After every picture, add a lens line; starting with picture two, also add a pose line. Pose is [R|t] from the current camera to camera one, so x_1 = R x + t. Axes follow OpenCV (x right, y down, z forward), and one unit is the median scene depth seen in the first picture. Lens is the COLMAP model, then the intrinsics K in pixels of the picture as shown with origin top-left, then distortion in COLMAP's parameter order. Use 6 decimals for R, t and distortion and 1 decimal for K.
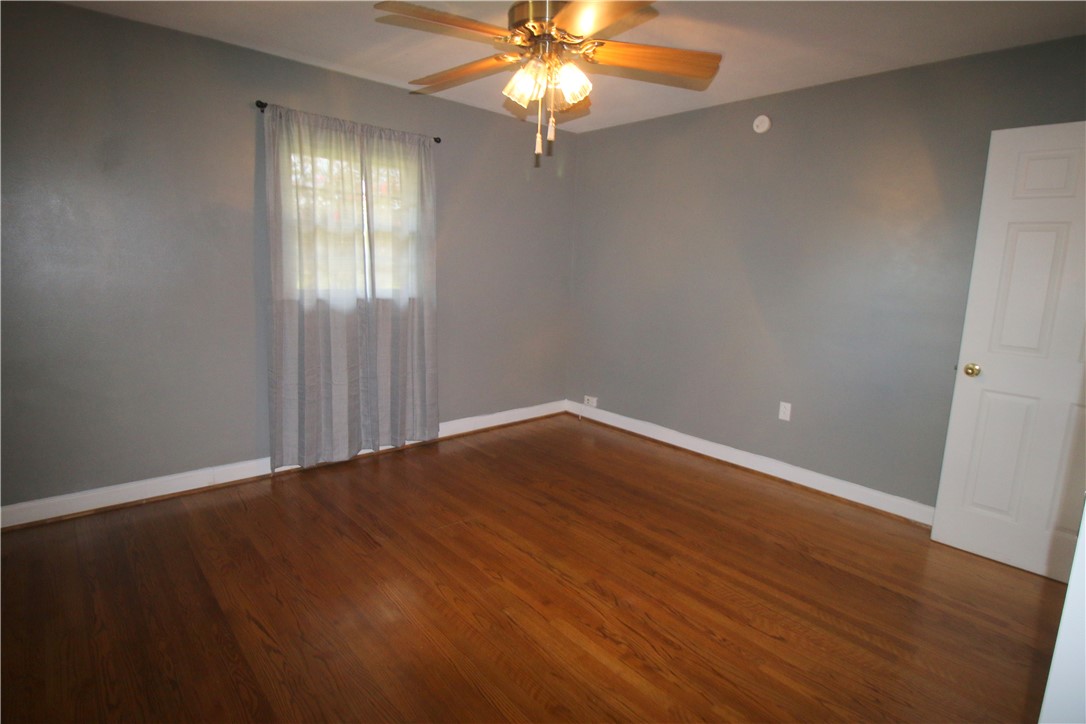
lens RADIAL K [[581.8, 0, 539.2], [0, 581.8, 354.1], [0, 0, 1]] dist [0.001839, -0.014437]
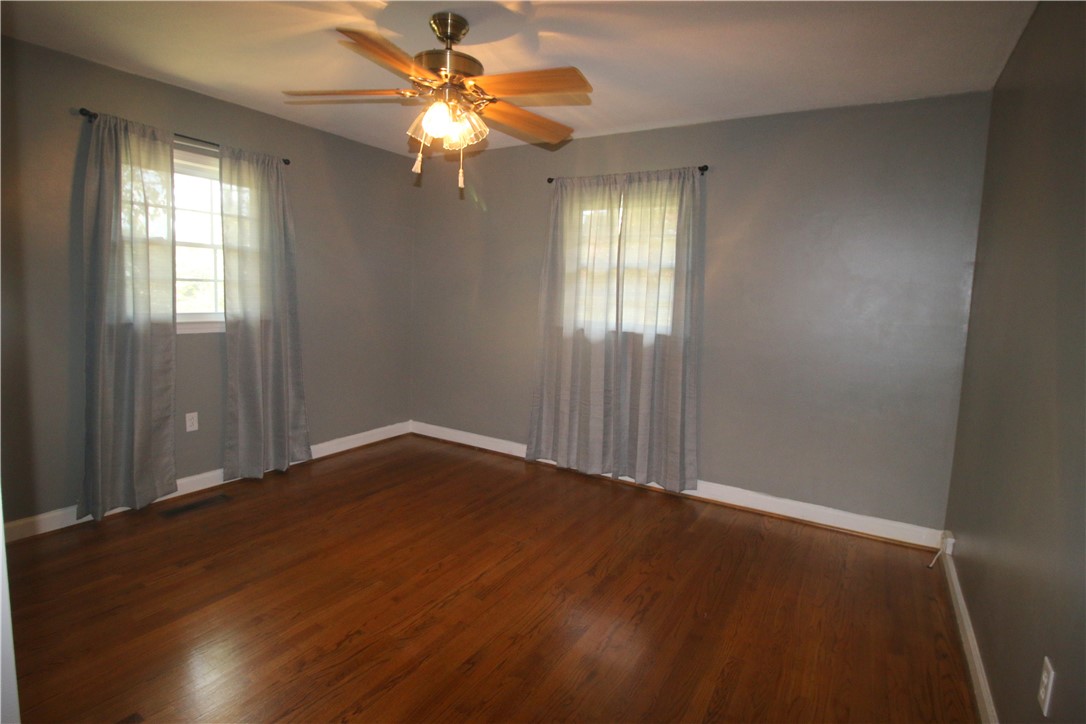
lens RADIAL K [[581.8, 0, 537.3], [0, 581.8, 358.9], [0, 0, 1]] dist [0.001839, -0.014437]
pose [[0.261368, 0.096804, -0.960373, 0.765997], [-0.180709, 0.982273, 0.049832, -0.080596], [0.948173, 0.160524, 0.274228, 0.627145]]
